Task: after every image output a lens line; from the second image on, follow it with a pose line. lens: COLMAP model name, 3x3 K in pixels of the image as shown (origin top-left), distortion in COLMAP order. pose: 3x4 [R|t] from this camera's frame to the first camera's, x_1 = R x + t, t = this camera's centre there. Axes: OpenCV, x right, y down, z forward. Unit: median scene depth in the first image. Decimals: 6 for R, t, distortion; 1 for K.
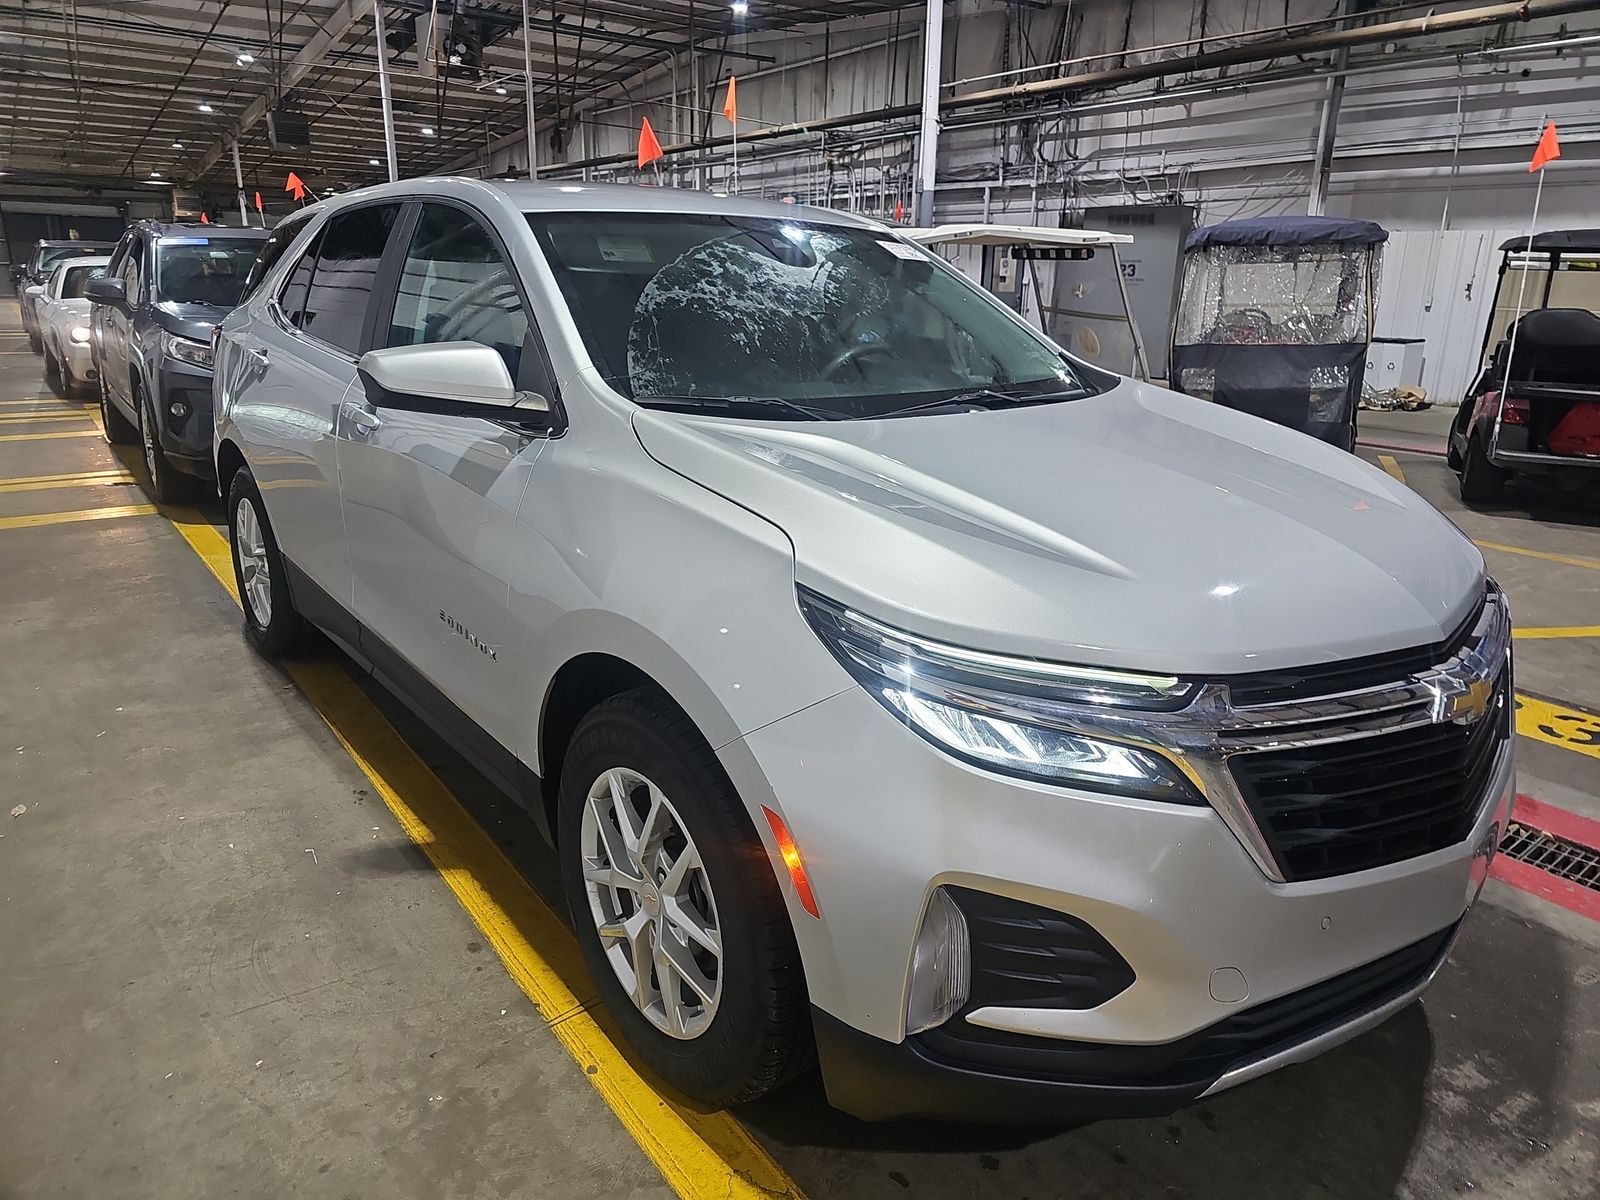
lens RADIAL K [[1064.6, 0, 795.7], [0, 1064.6, 600.0], [0, 0, 1]] dist [0.050767, -0.021194]
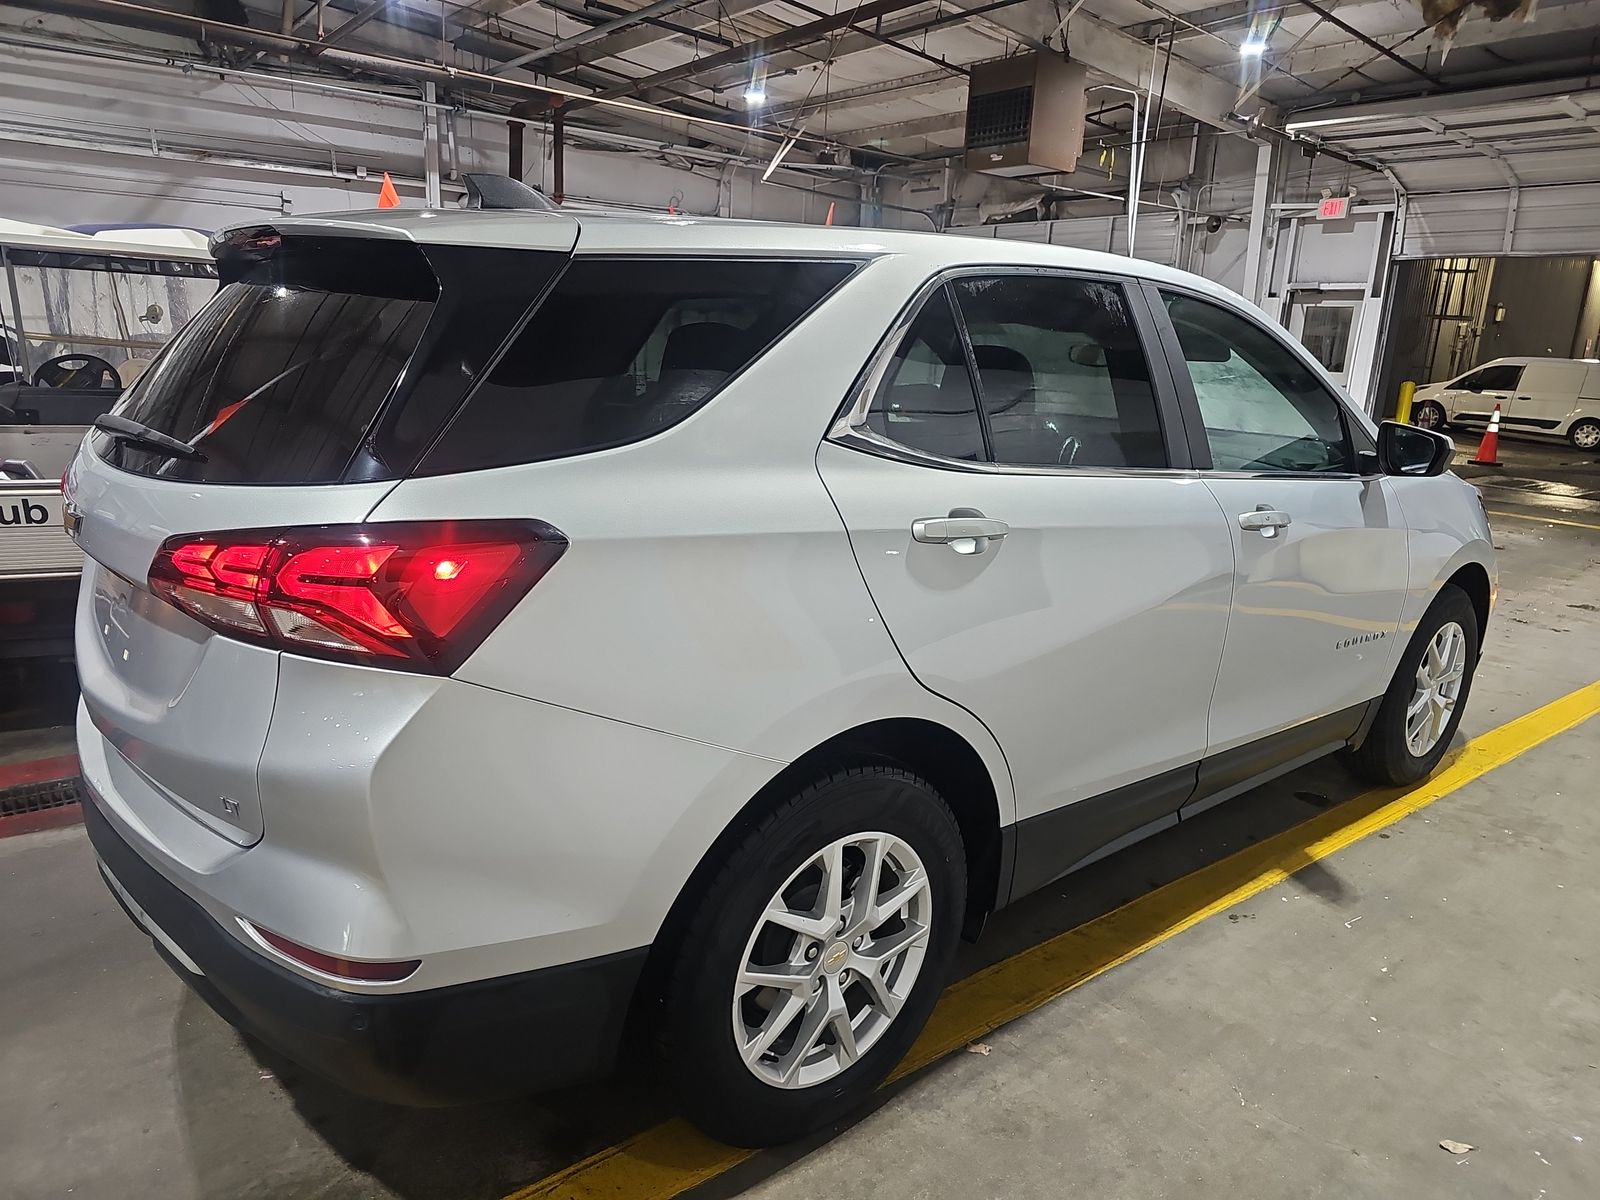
lens RADIAL K [[1064.6, 0, 799.5], [0, 1064.6, 599.5], [0, 0, 1]] dist [0.050767, -0.021194]
pose [[-0.042965, -0.262702, 0.963920, -1.293500], [0.230797, 0.936104, 0.265408, -0.452054], [-0.972053, 0.233873, 0.020411, 1.344104]]
